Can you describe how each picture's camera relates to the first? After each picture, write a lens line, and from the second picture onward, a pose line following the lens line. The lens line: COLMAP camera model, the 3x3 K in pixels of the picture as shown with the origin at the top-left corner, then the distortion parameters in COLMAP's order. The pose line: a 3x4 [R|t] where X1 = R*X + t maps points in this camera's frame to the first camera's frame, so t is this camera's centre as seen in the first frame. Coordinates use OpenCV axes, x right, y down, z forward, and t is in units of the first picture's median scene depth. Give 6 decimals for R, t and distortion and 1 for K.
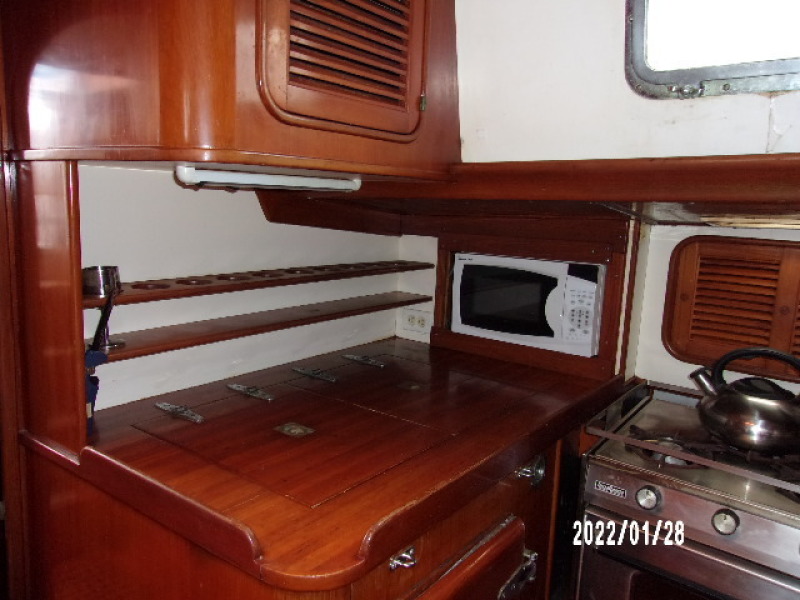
lens RADIAL K [[630.7, 0, 399.3], [0, 630.7, 297.8], [0, 0, 1]] dist [-0.014666, 0.035426]
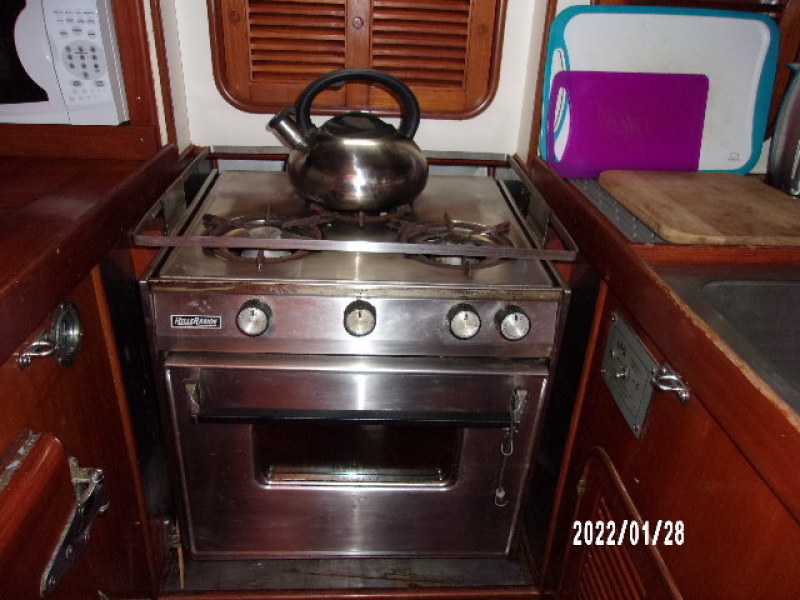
lens RADIAL K [[630.7, 0, 400.0], [0, 630.7, 298.0], [0, 0, 1]] dist [-0.014666, 0.035426]
pose [[0.765176, -0.304515, 0.567254, 0.126321], [0.101416, 0.927083, 0.360877, 0.066280], [-0.635784, -0.218606, 0.740264, 0.365578]]
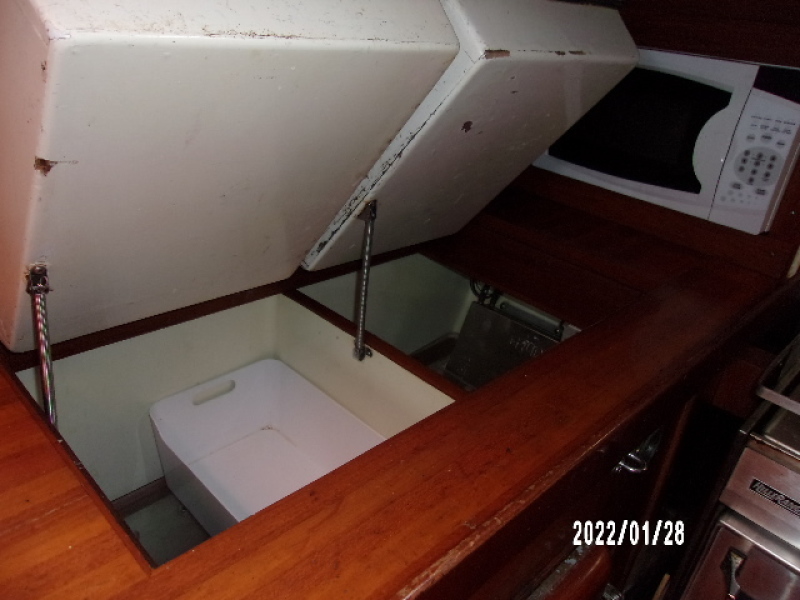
lens RADIAL K [[630.7, 0, 399.7], [0, 630.7, 303.7], [0, 0, 1]] dist [-0.014666, 0.035426]
pose [[0.988226, 0.118849, -0.096359, 0.037980], [-0.084618, 0.949236, 0.302969, 0.004069], [0.127475, -0.291248, 0.948116, 0.439205]]
